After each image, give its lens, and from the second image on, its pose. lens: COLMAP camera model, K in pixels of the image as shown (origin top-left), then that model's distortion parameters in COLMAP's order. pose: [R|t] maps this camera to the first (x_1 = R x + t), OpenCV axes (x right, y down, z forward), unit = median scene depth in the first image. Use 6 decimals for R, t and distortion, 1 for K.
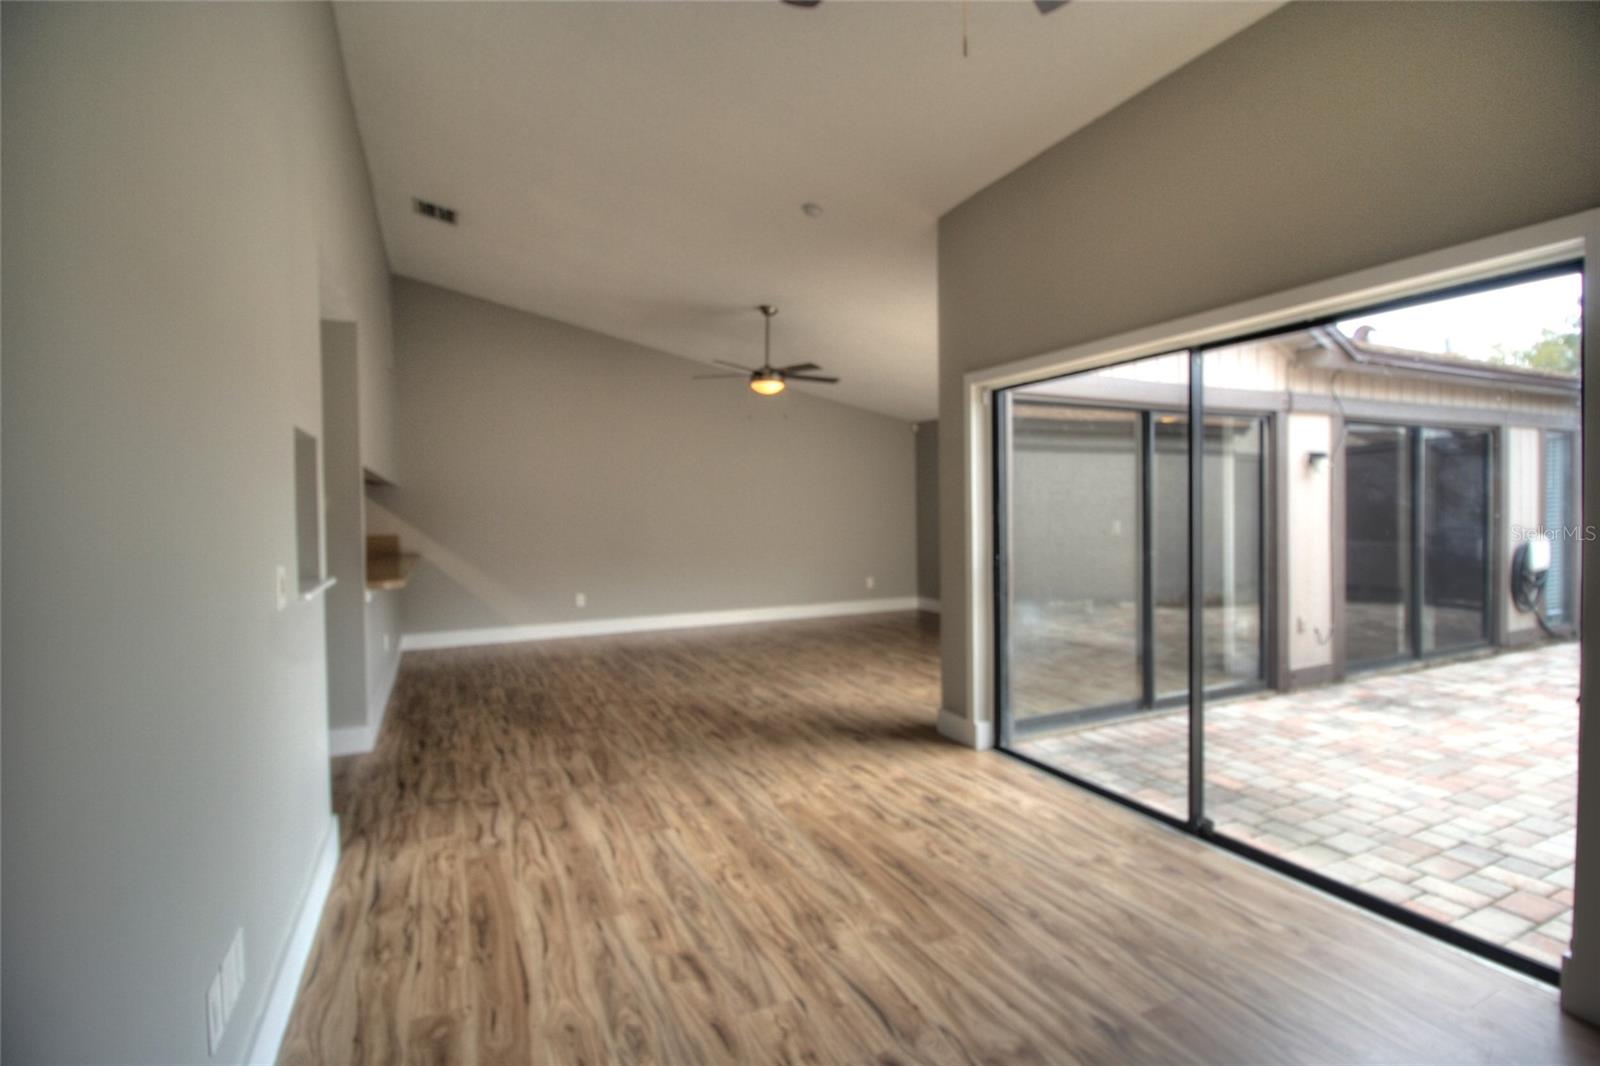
lens RADIAL K [[757.9, 0, 799.9], [0, 757.9, 533.8], [0, 0, 1]] dist [-0.001119, -0.000143]
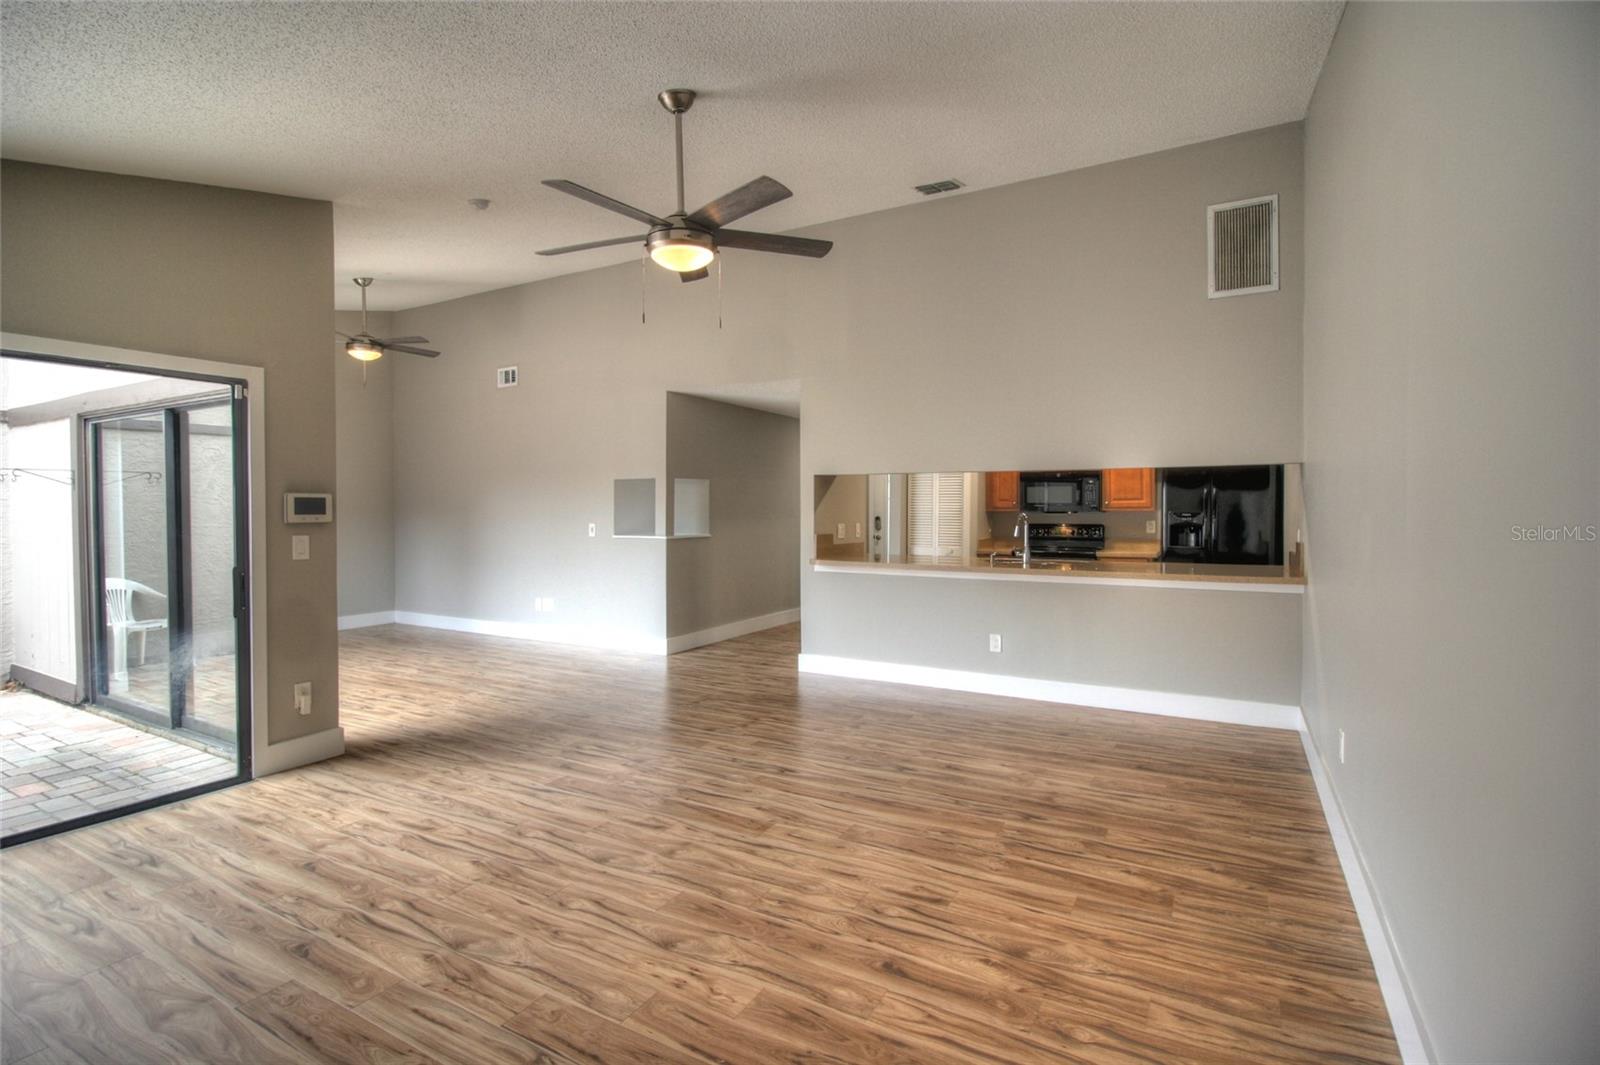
lens RADIAL K [[757.9, 0, 800.0], [0, 757.9, 527.7], [0, 0, 1]] dist [-0.001119, -0.000143]
pose [[-0.813813, 0.033087, -0.580184, 0.237903], [0.013876, 0.999200, 0.037520, -0.037830], [0.580961, 0.022484, -0.813621, 1.928319]]
